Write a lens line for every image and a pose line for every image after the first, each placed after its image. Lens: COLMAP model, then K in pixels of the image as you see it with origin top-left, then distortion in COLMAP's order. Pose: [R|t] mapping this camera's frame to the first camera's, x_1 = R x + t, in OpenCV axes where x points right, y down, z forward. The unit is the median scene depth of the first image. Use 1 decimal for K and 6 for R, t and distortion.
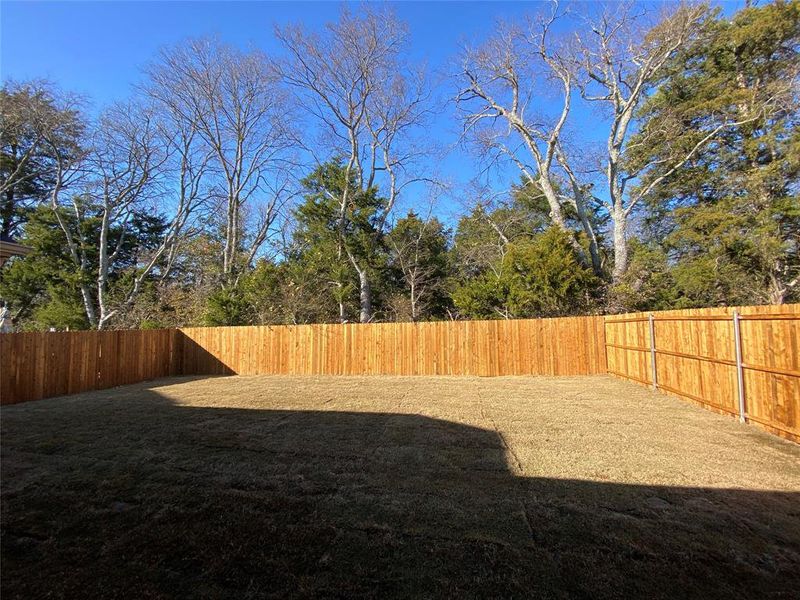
lens RADIAL K [[322.4, 0, 401.8], [0, 322.4, 298.8], [0, 0, 1]] dist [0.021220, -0.020172]
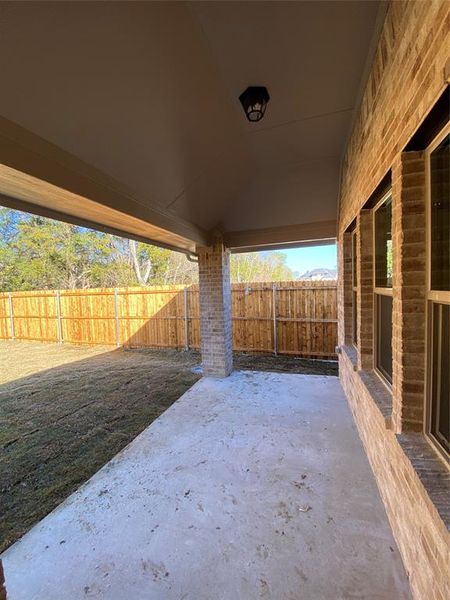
lens RADIAL K [[240.7, 0, 224.2], [0, 240.7, 300.3], [0, 0, 1]] dist [0.015543, -0.016911]
pose [[0.141890, -0.044507, 0.988881, -0.272588], [-0.033763, 0.998190, 0.049771, -0.015951], [-0.989306, -0.040449, 0.140130, -0.217298]]
